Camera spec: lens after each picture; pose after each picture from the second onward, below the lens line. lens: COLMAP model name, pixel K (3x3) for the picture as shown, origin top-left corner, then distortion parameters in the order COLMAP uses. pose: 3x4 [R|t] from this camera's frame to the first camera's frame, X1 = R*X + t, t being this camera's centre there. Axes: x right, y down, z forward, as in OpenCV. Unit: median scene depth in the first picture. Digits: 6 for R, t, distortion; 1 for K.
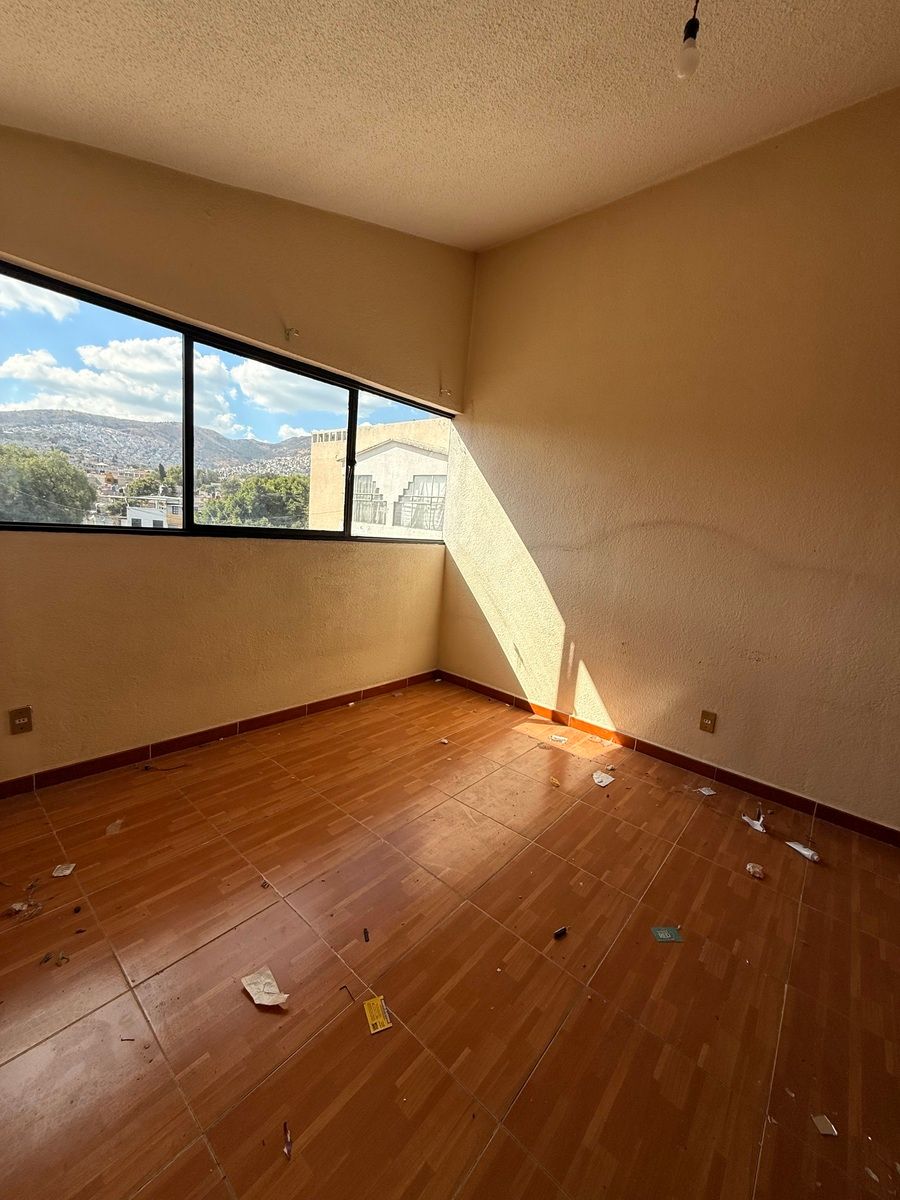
lens RADIAL K [[476.6, 0, 449.7], [0, 476.6, 594.1], [0, 0, 1]] dist [-0.000390, 0.000339]
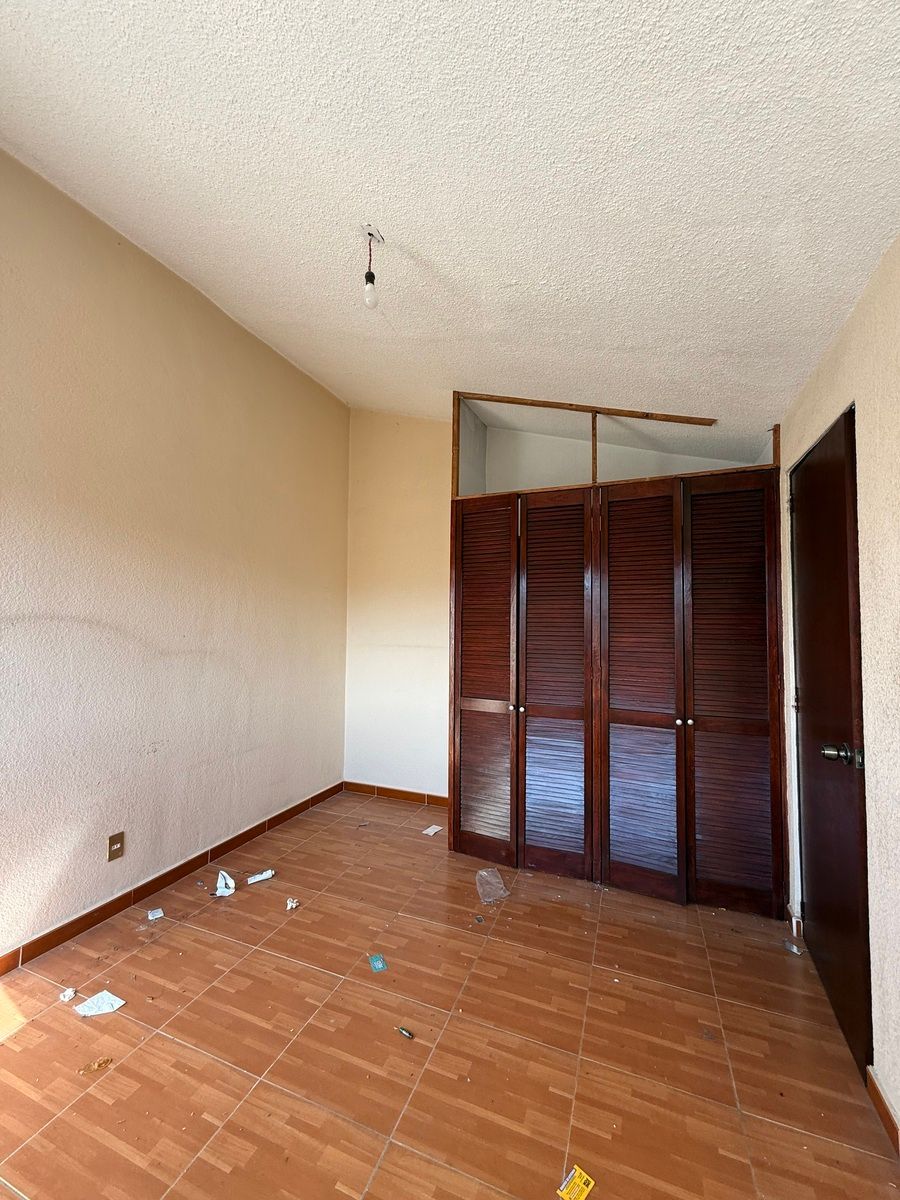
lens RADIAL K [[476.6, 0, 448.1], [0, 476.6, 603.7], [0, 0, 1]] dist [-0.000390, 0.000339]
pose [[-0.319400, -0.045709, 0.946517, -0.436204], [0.107447, 0.990648, 0.084098, -0.170675], [-0.941509, 0.128561, -0.311501, 0.667344]]
